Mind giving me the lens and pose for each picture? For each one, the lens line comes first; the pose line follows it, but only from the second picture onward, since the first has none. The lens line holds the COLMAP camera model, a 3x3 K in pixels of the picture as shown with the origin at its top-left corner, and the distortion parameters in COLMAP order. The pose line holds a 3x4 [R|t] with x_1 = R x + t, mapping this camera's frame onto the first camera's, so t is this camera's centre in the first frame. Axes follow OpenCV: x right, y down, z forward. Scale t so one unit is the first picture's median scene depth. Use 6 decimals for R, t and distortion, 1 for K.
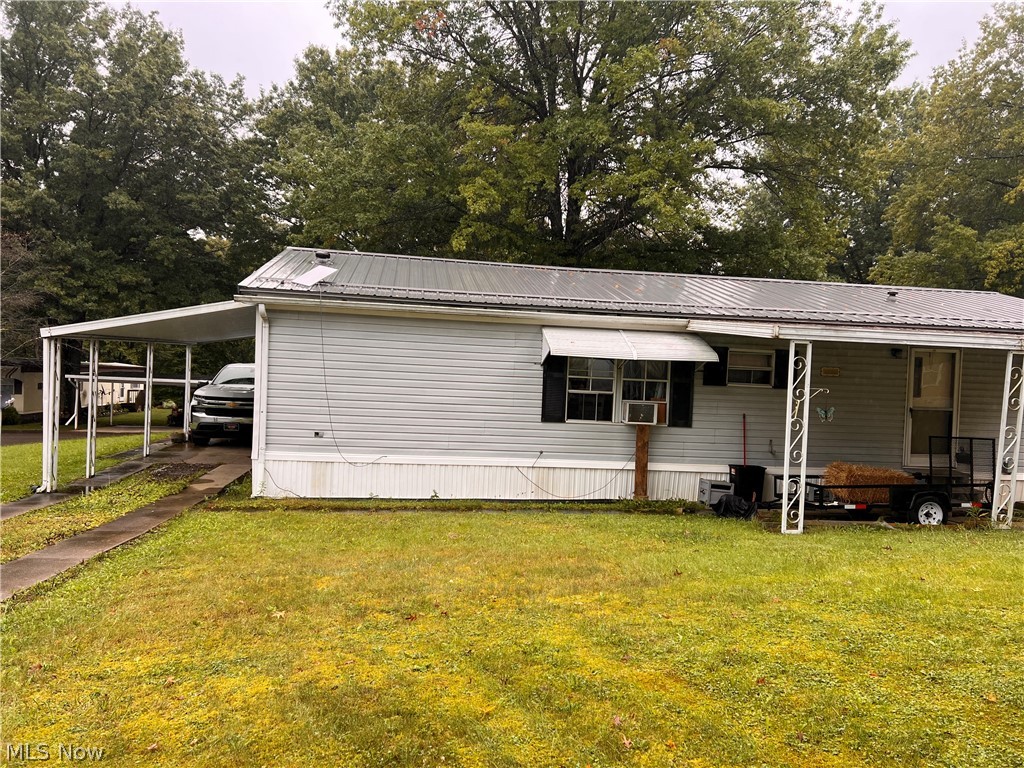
lens RADIAL K [[772.8, 0, 519.2], [0, 772.8, 336.8], [0, 0, 1]] dist [0.077020, -0.091742]
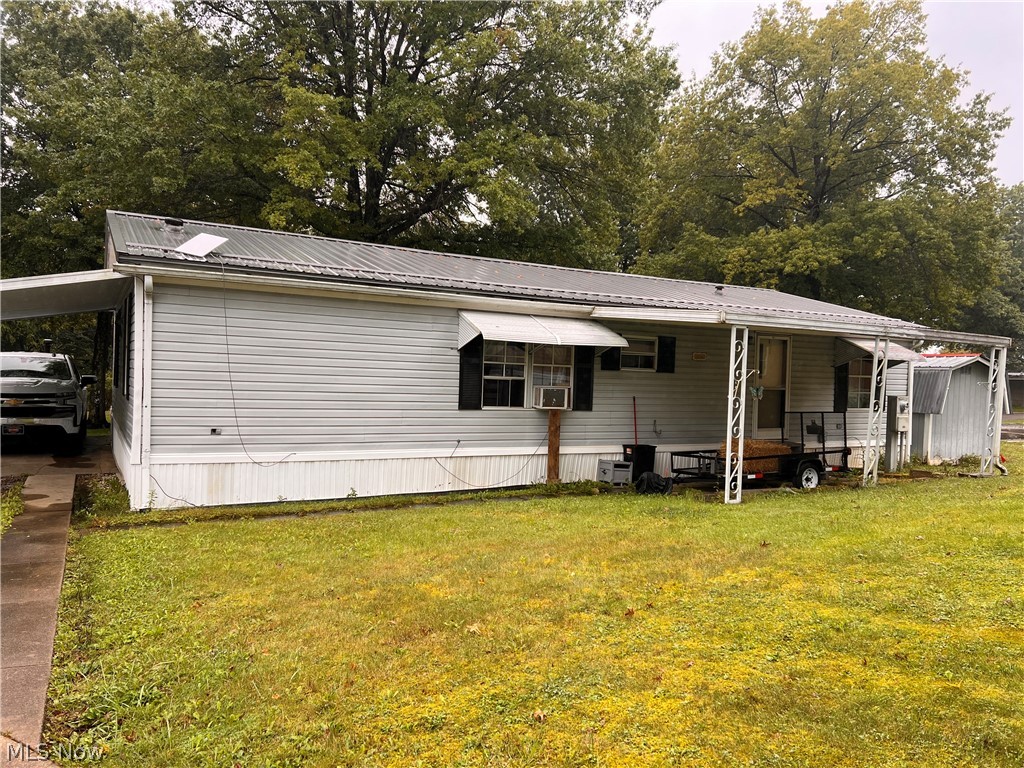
lens RADIAL K [[772.8, 0, 516.5], [0, 772.8, 336.1], [0, 0, 1]] dist [0.077020, -0.091742]
pose [[0.930238, 0.006539, 0.366900, -0.256686], [-0.009733, 0.999929, 0.006857, 0.011845], [-0.366829, -0.009950, 0.930235, 0.082682]]
